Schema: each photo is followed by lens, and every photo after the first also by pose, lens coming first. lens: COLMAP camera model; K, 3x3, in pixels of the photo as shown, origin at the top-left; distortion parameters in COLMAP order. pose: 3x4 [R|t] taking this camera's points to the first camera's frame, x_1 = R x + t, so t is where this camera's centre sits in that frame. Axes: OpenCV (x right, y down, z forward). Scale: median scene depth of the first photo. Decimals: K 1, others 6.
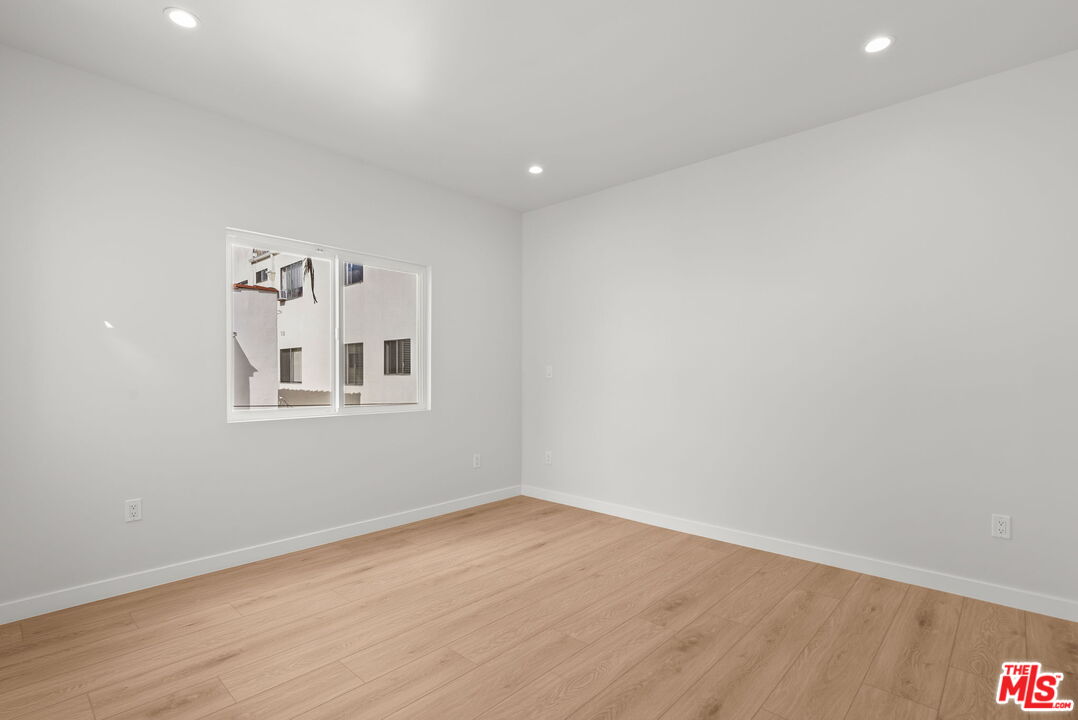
lens RADIAL K [[495.0, 0, 534.6], [0, 495.0, 362.0], [0, 0, 1]] dist [-0.001333, -0.000097]
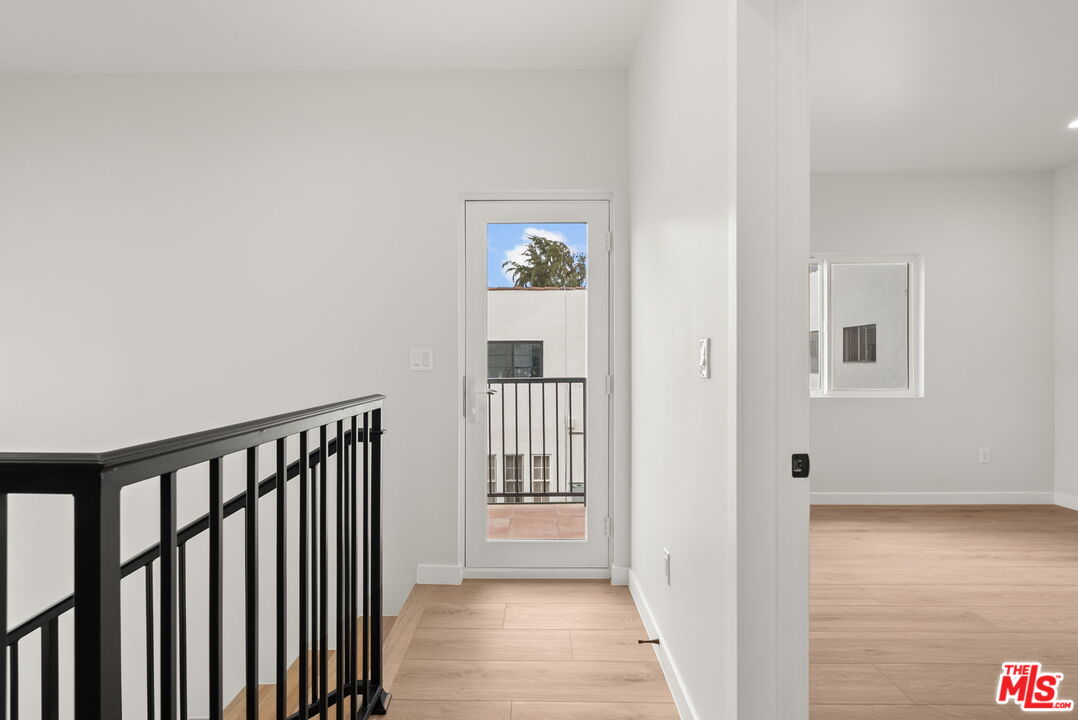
lens RADIAL K [[495.0, 0, 534.6], [0, 495.0, 362.0], [0, 0, 1]] dist [-0.001333, -0.000097]
pose [[0.681299, 0.005359, -0.731986, -0.017374], [0.012486, 0.999743, 0.018940, -0.001875], [0.731899, -0.022044, 0.681057, -0.266574]]
